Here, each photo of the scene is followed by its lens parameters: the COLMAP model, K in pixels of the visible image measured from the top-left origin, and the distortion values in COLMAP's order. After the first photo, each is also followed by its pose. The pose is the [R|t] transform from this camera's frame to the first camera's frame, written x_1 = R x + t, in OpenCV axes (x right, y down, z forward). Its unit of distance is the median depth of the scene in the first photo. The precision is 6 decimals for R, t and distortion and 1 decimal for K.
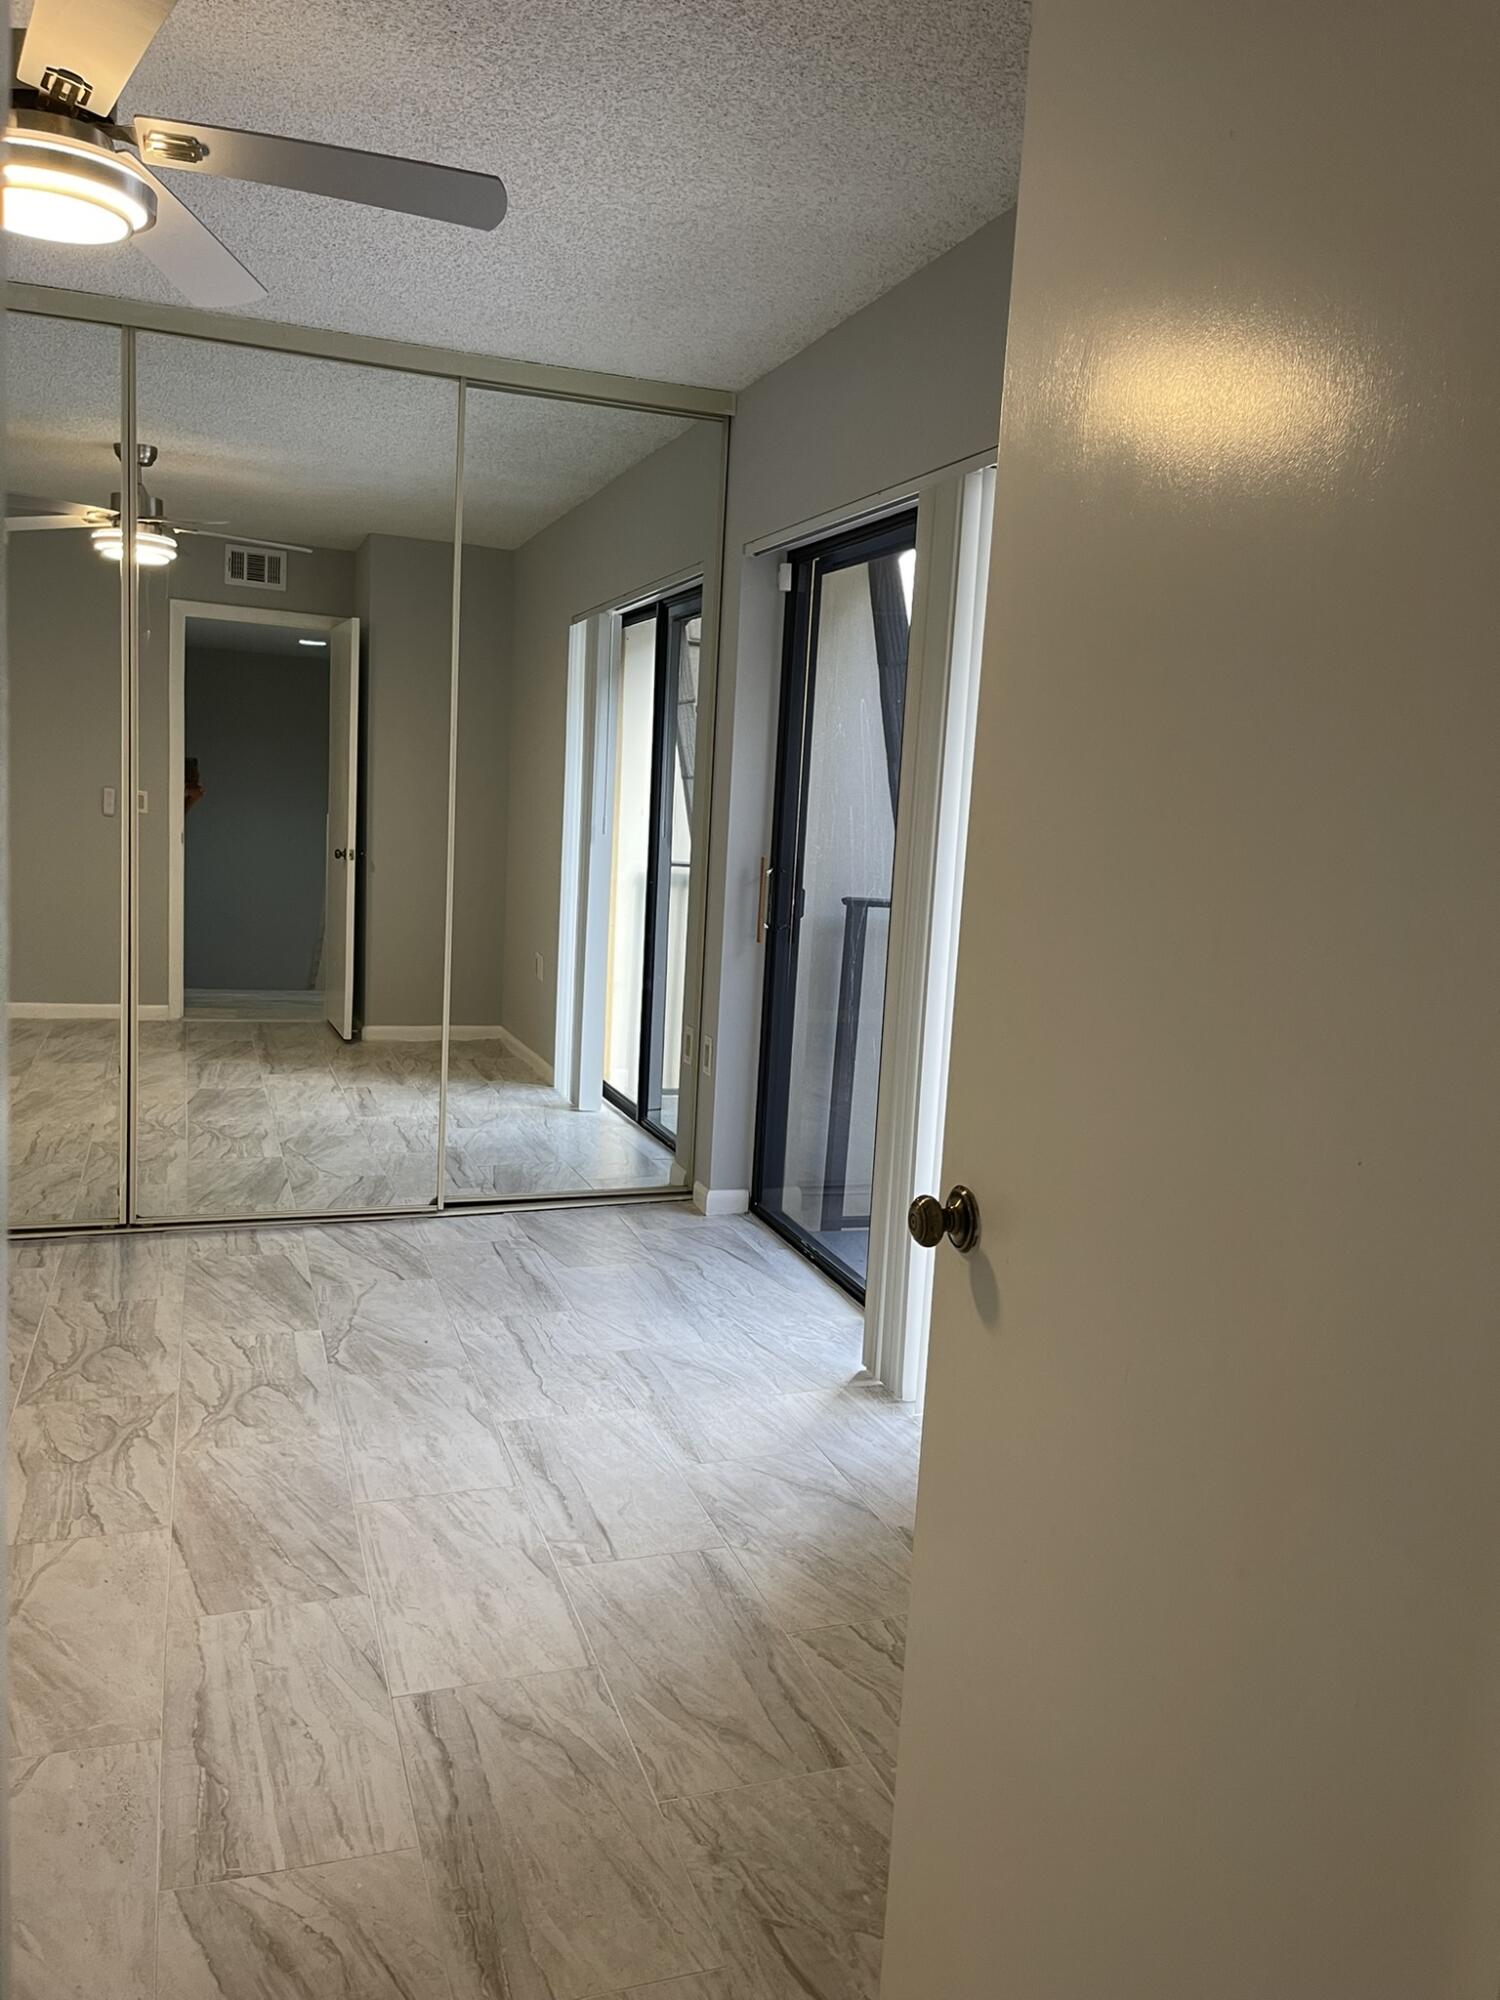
lens RADIAL K [[1484.4, 0, 753.9], [0, 1484.4, 1006.8], [0, 0, 1]] dist [0.076552, -0.114679]
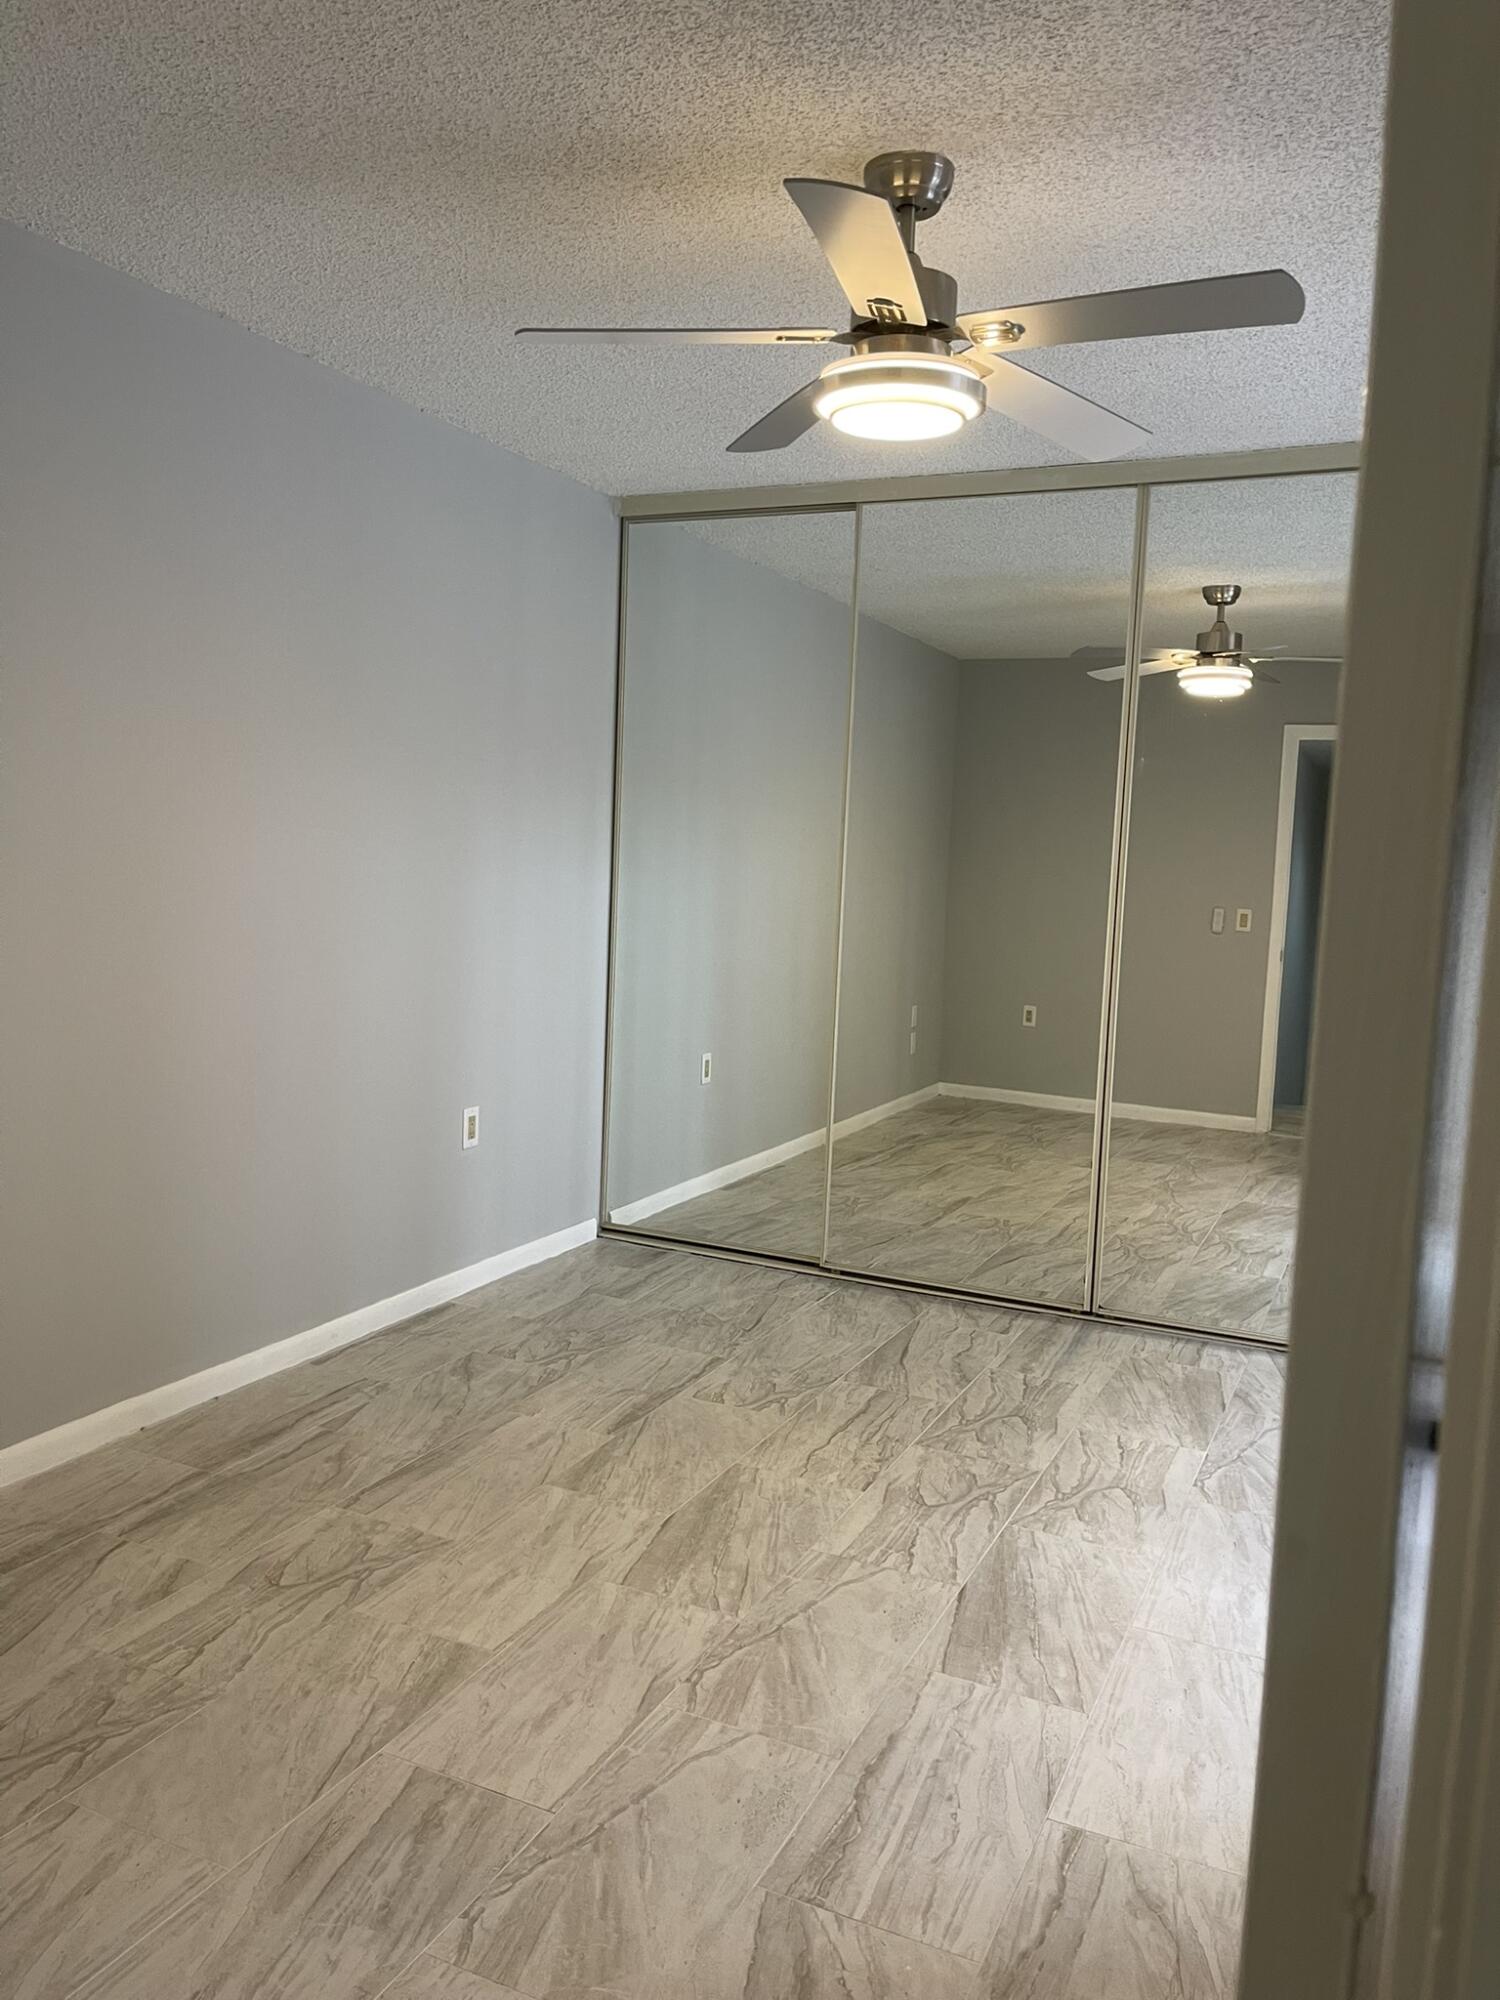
lens RADIAL K [[1484.4, 0, 753.9], [0, 1484.4, 1006.8], [0, 0, 1]] dist [0.076552, -0.114679]
pose [[0.702769, 0.036460, -0.710483, 0.222077], [-0.094133, 0.994670, -0.042067, -0.004464], [0.705163, 0.096443, 0.702456, 0.094518]]
